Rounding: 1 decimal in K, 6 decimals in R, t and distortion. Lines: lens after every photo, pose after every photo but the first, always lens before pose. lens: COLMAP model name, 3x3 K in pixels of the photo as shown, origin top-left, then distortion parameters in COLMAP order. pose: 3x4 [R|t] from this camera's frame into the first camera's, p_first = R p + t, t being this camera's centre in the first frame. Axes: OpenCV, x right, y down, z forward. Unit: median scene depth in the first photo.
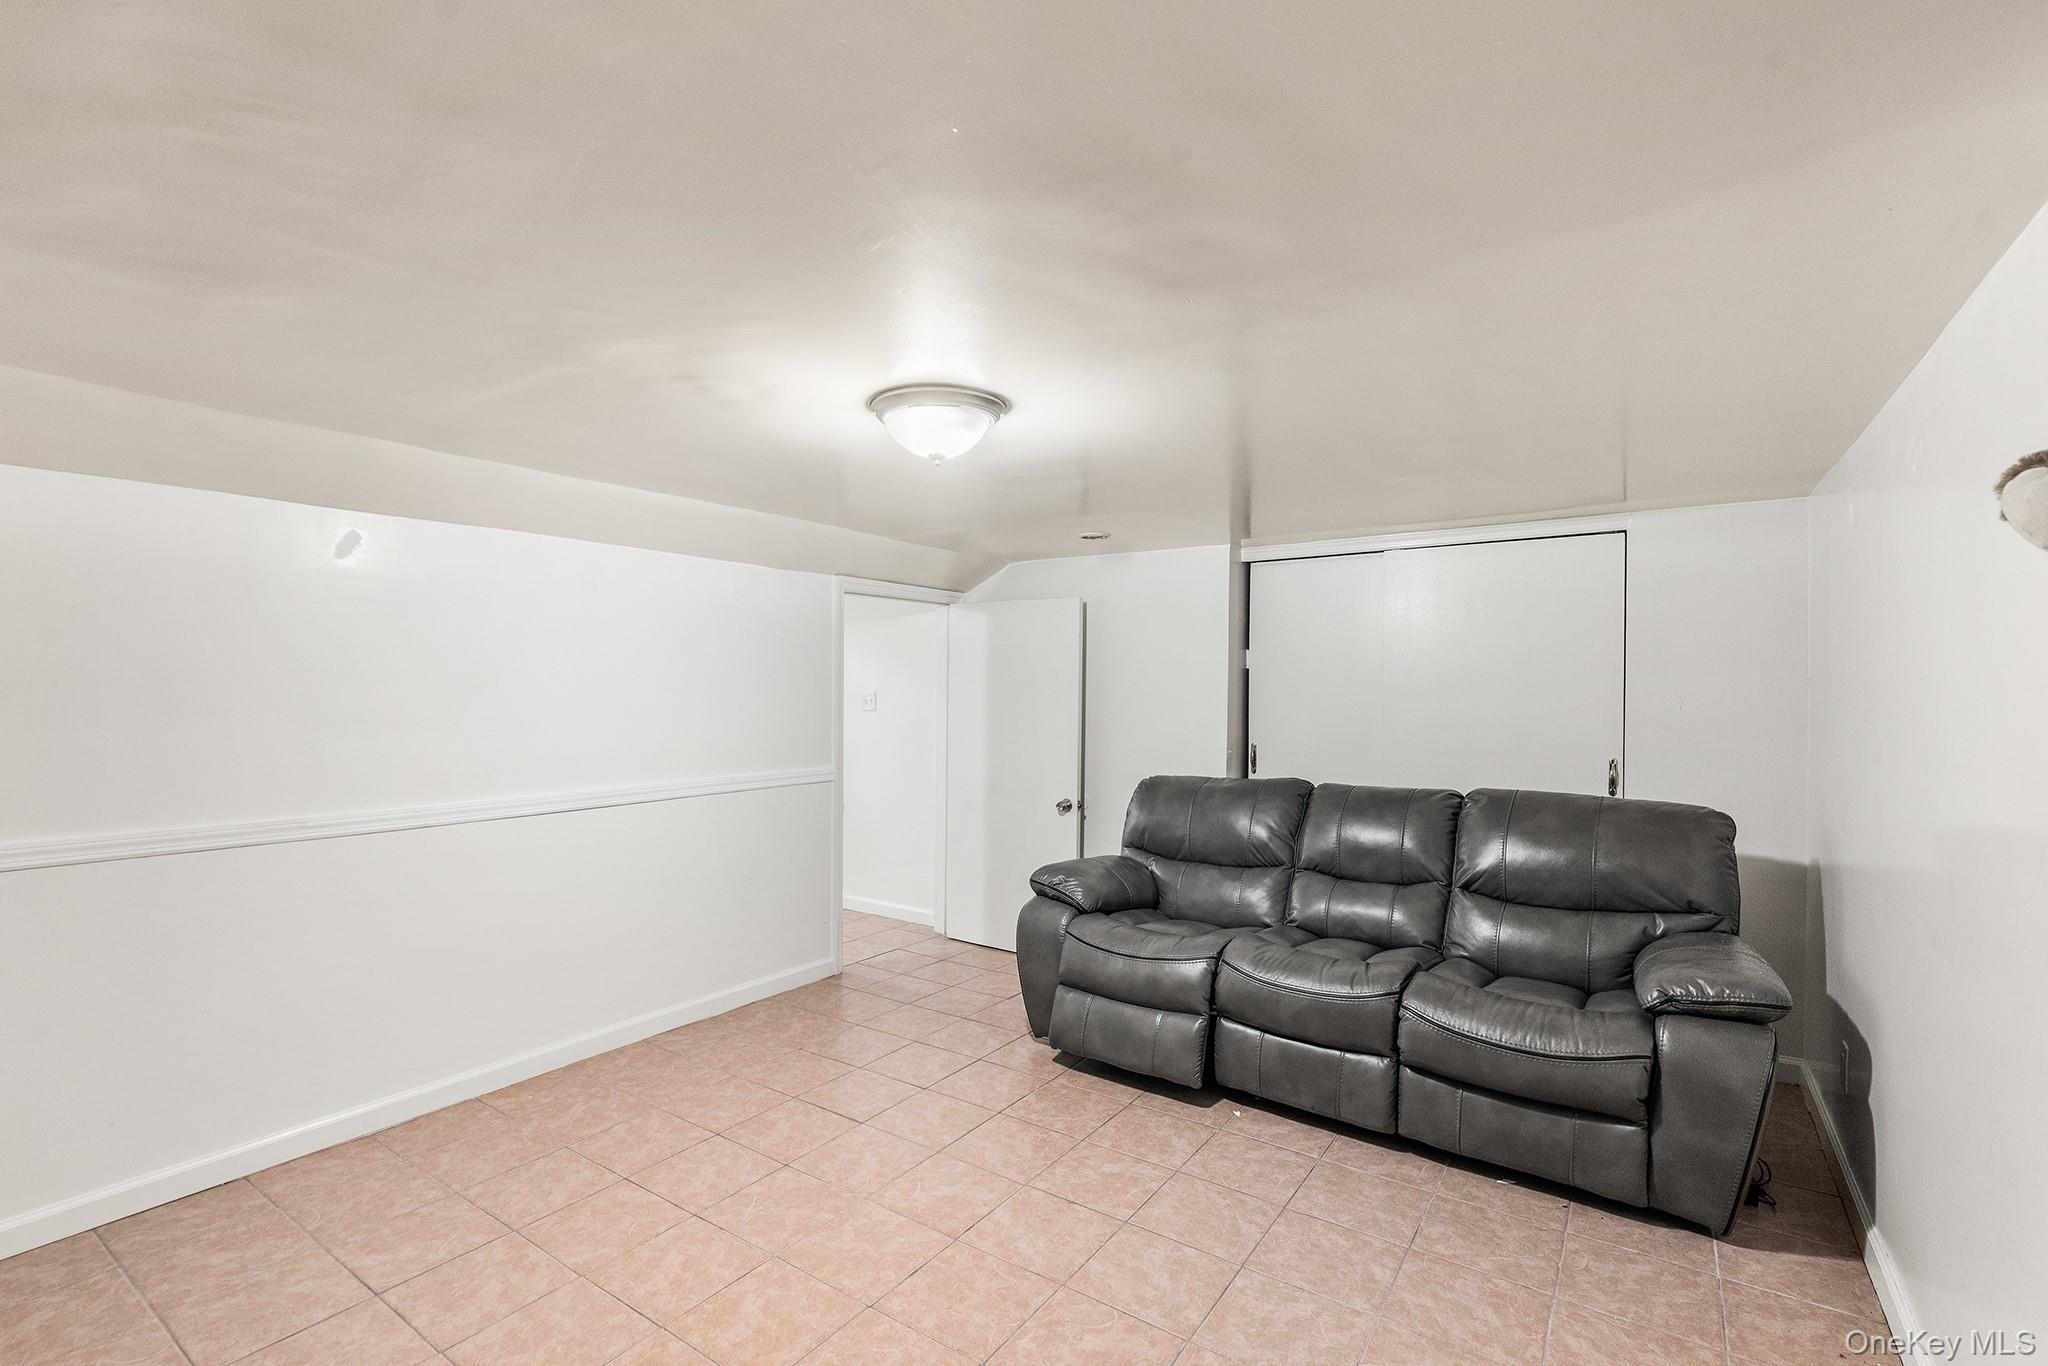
lens RADIAL K [[929.5, 0, 986.6], [0, 929.5, 685.7], [0, 0, 1]] dist [0.000687, 0.000678]
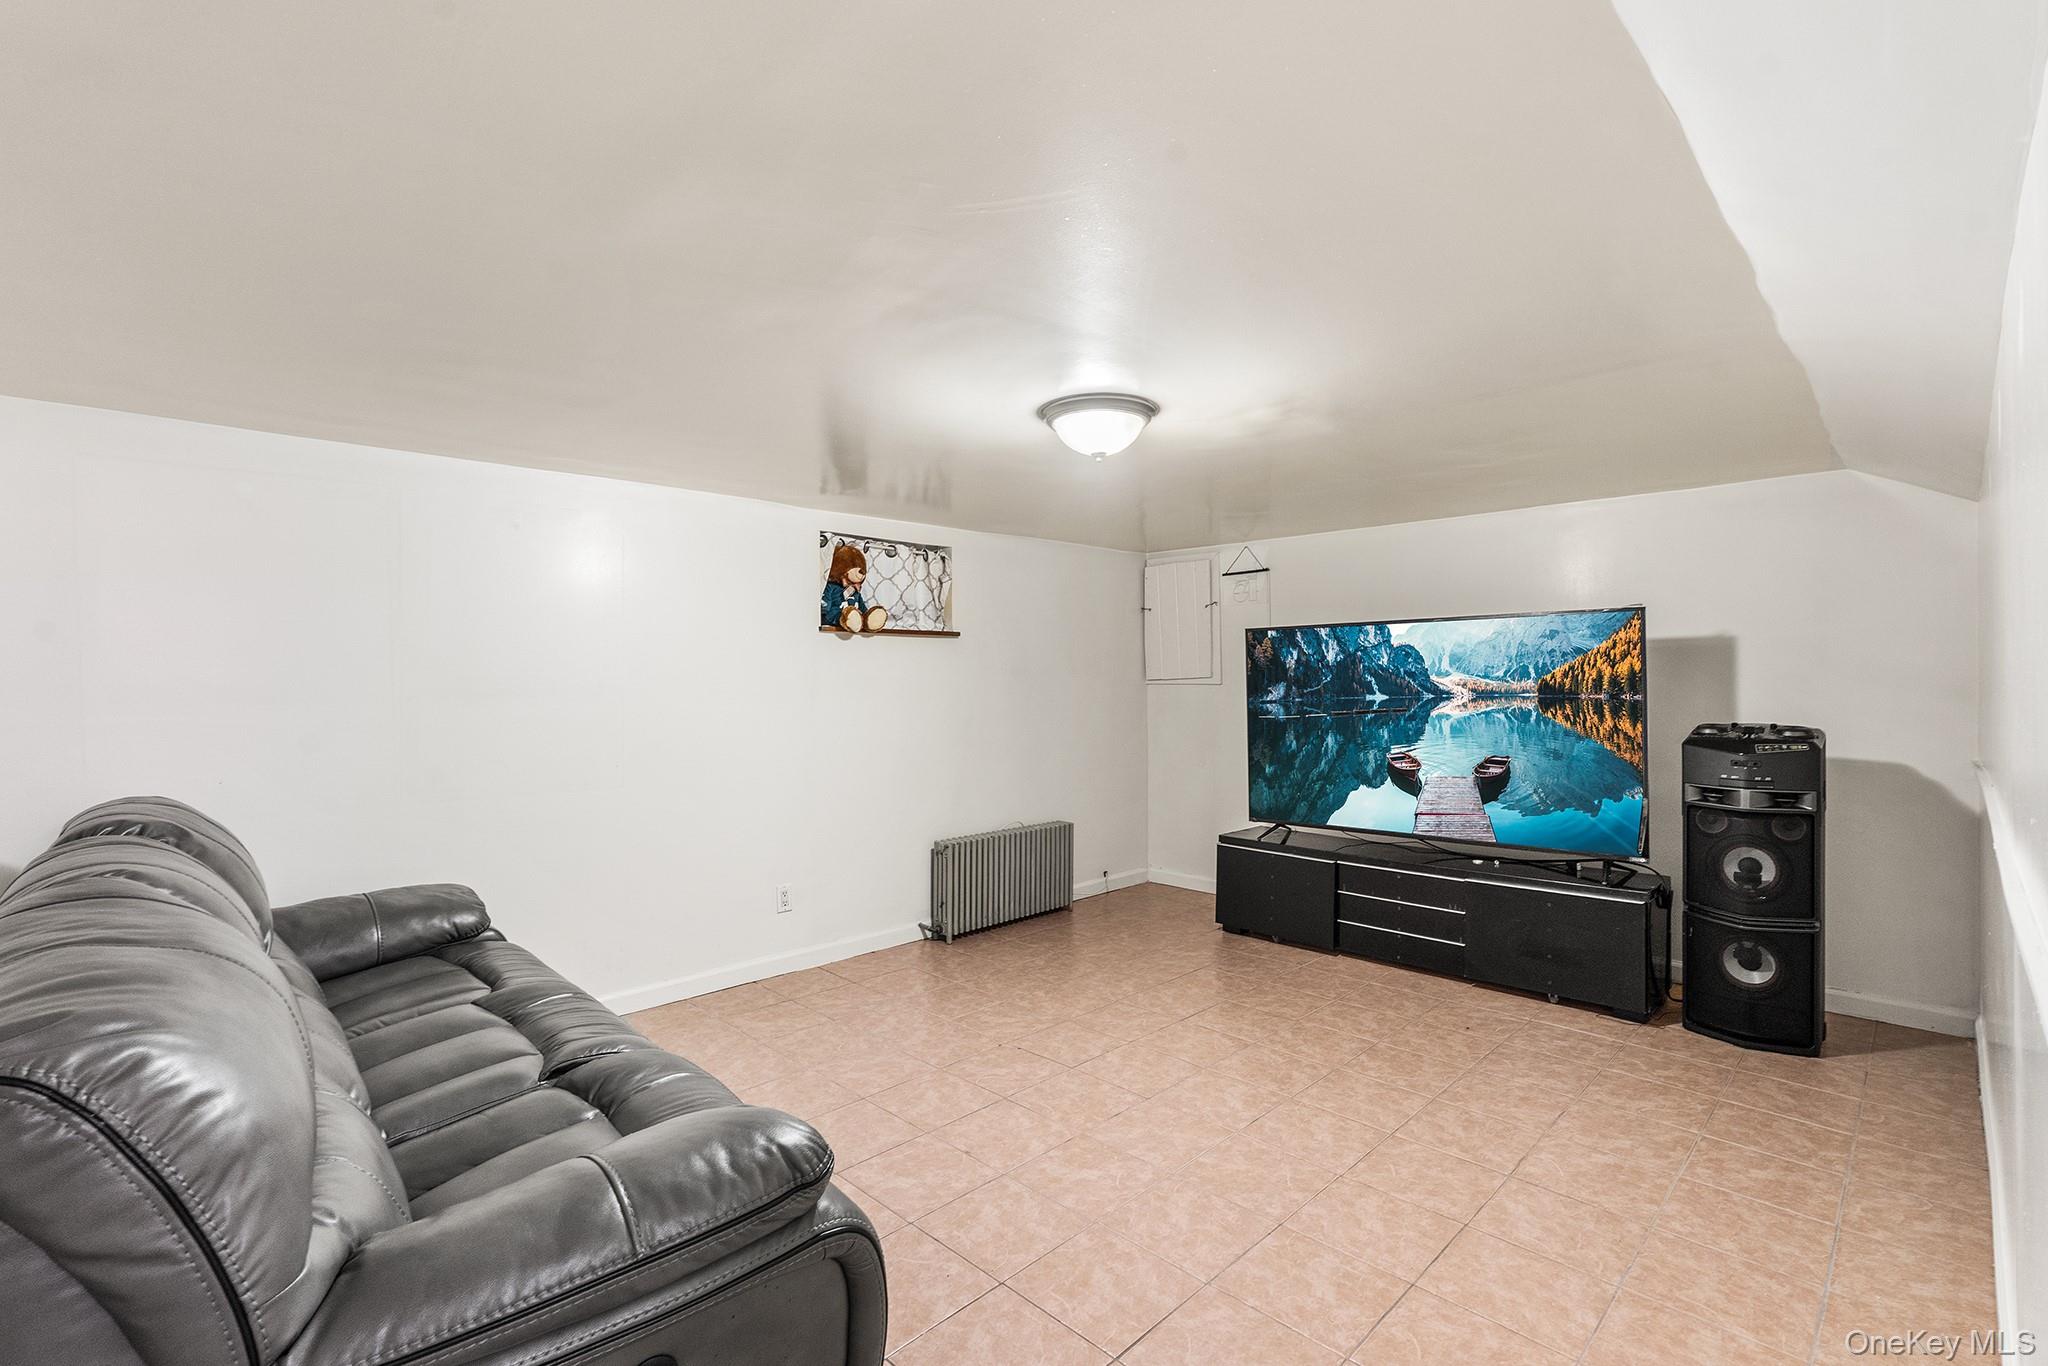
lens RADIAL K [[924.1, 0, 1021.0], [0, 924.1, 677.2], [0, 0, 1]] dist [-0.004058, 0.001353]
pose [[-0.989238, -0.001302, 0.146311, -0.099458], [-0.001037, 0.999998, 0.001883, 0.027512], [-0.146313, 0.001711, -0.989237, 1.716305]]
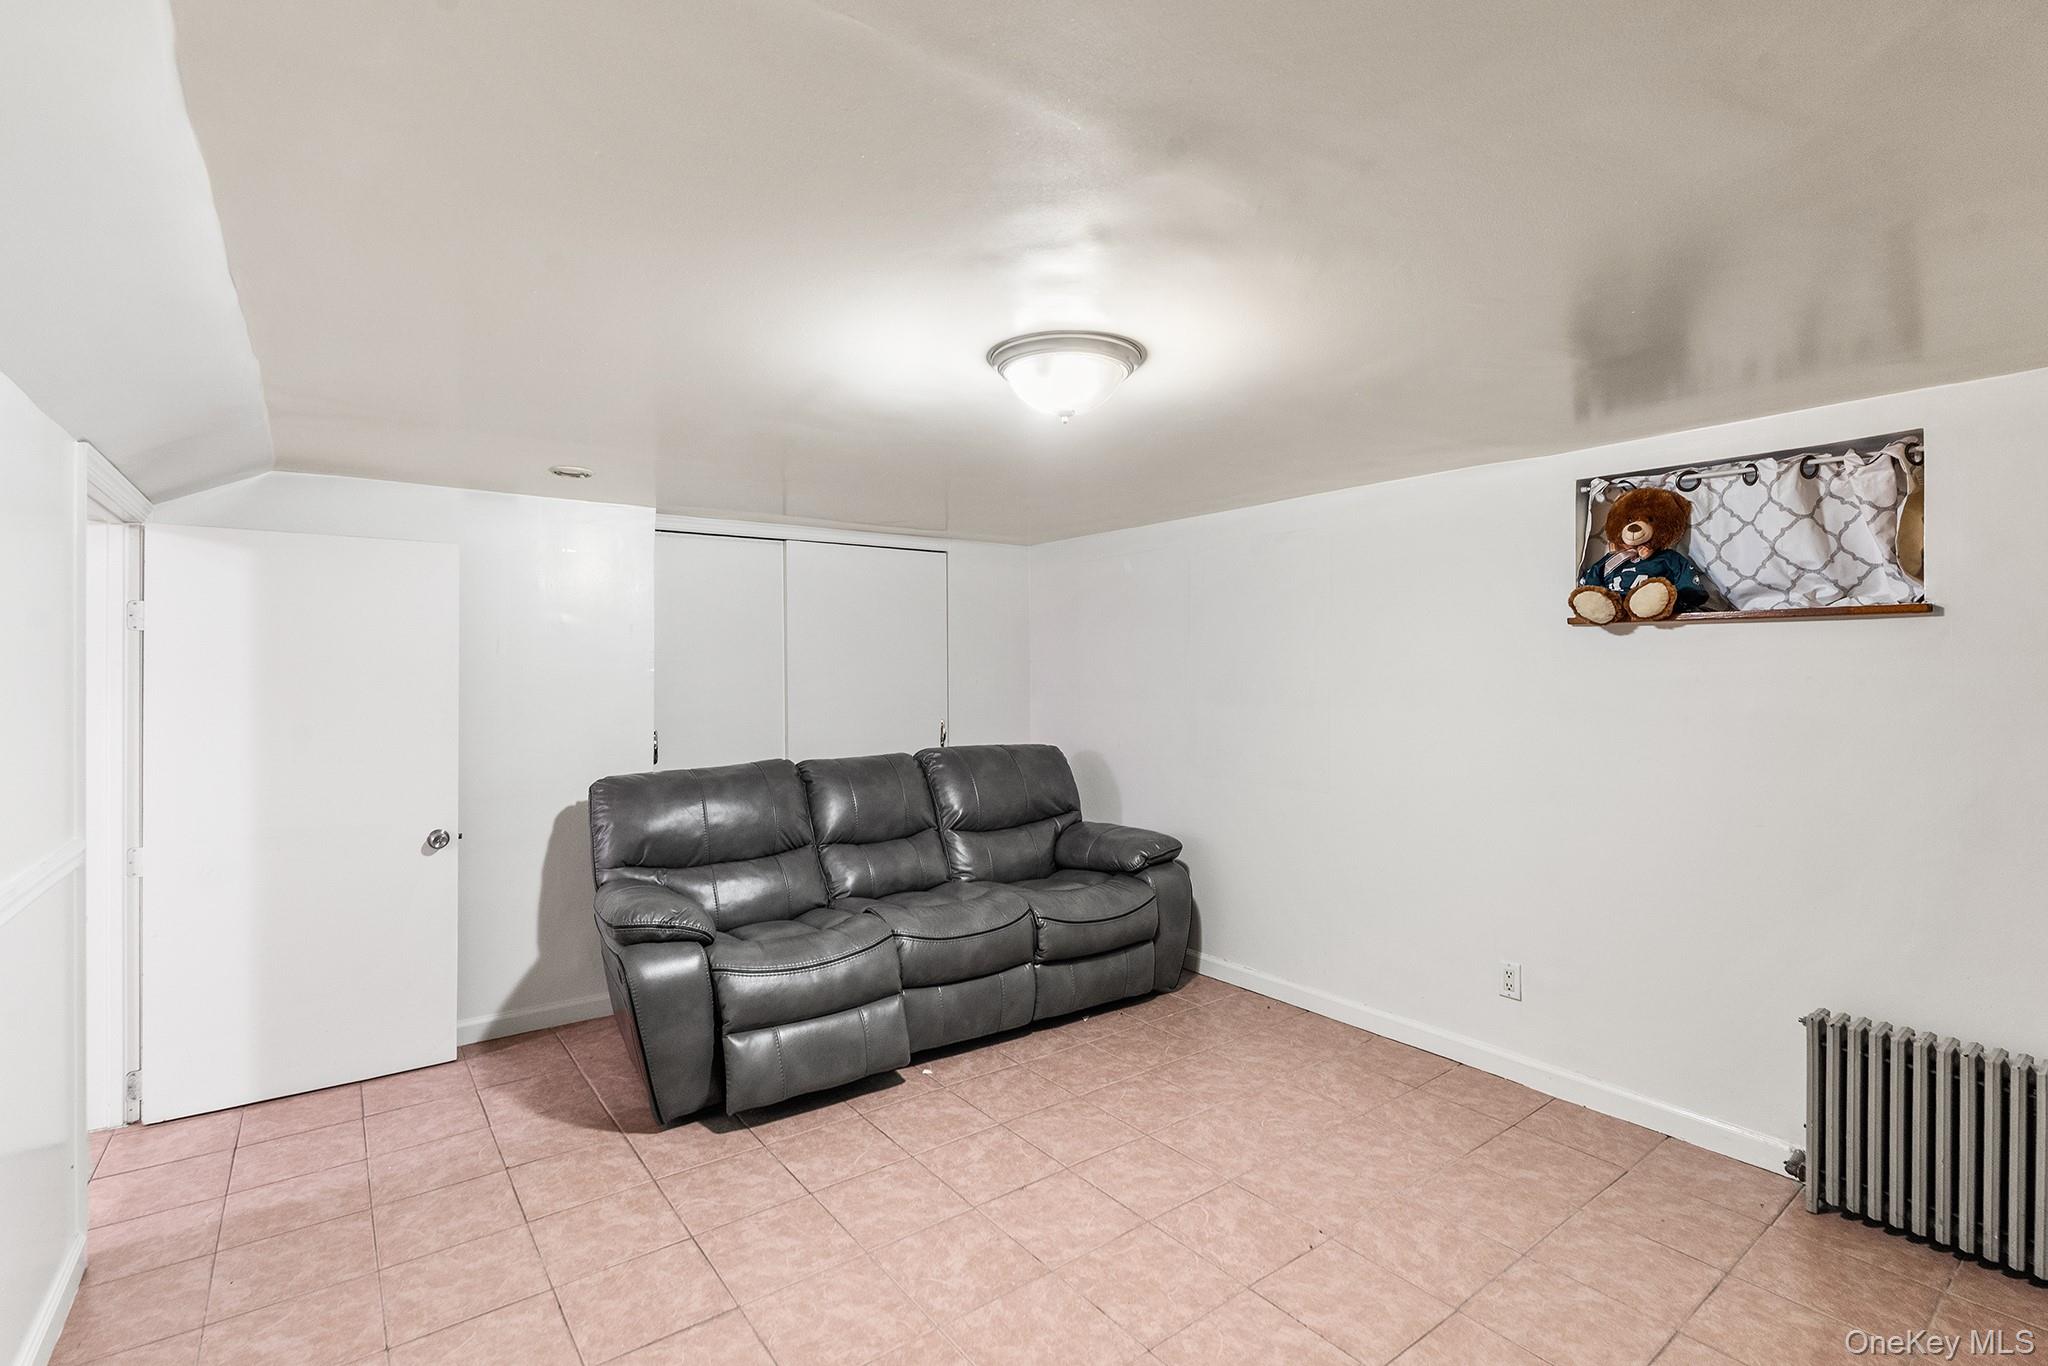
lens RADIAL K [[946.3, 0, 1004.8], [0, 946.3, 658.6], [0, 0, 1]] dist [-0.008753, 0.000217]
pose [[0.298521, 0.005640, 0.954386, -0.752423], [0.004107, 0.999966, -0.007194, 0.000447], [-0.954394, 0.006068, 0.298488, 0.615803]]
